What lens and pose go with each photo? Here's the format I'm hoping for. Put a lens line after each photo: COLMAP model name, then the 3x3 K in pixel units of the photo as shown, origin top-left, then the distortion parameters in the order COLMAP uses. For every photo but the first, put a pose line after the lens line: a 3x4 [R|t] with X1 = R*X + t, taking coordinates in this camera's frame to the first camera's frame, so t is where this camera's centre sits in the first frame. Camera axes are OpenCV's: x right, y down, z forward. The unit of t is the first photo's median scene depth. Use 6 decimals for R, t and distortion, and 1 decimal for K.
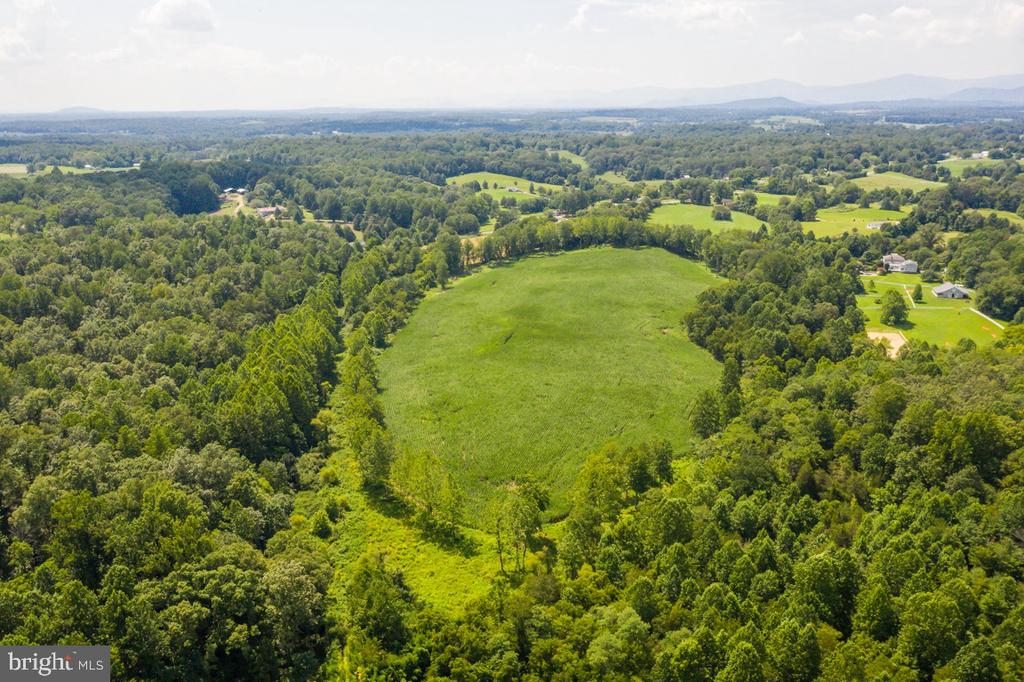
lens RADIAL K [[806.4, 0, 511.3], [0, 806.4, 332.3], [0, 0, 1]] dist [-0.018373, 0.008675]
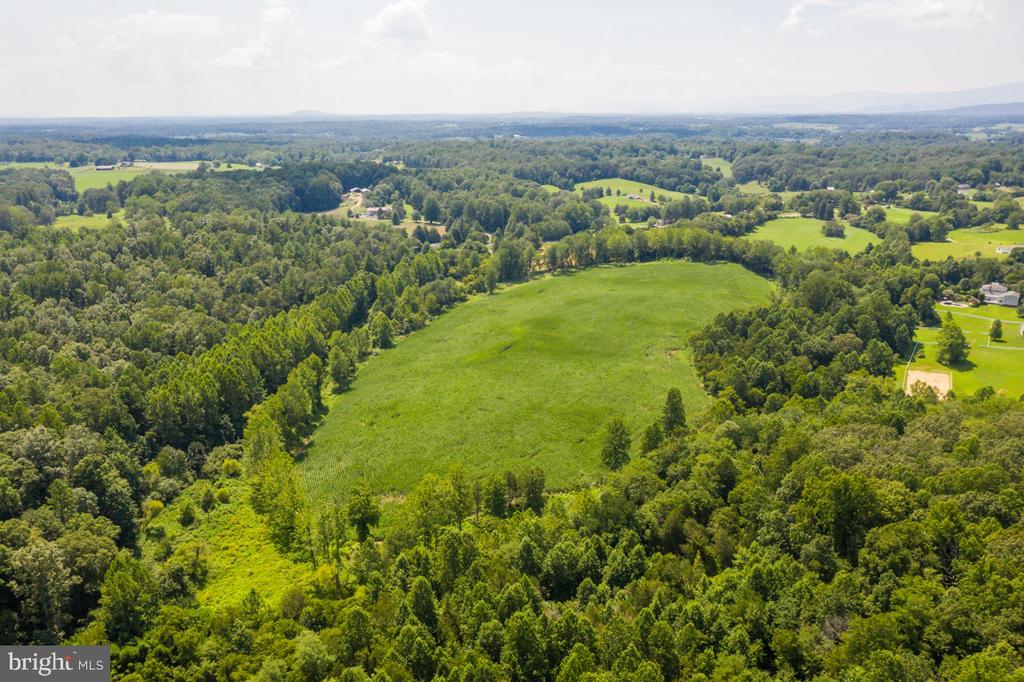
lens RADIAL K [[806.4, 0, 511.3], [0, 806.4, 332.3], [0, 0, 1]] dist [-0.018373, 0.008675]
pose [[0.970575, 0.066656, -0.231388, 0.116766], [-0.067899, 0.997689, 0.002597, -0.007598], [0.231026, 0.013190, 0.972858, 0.023825]]
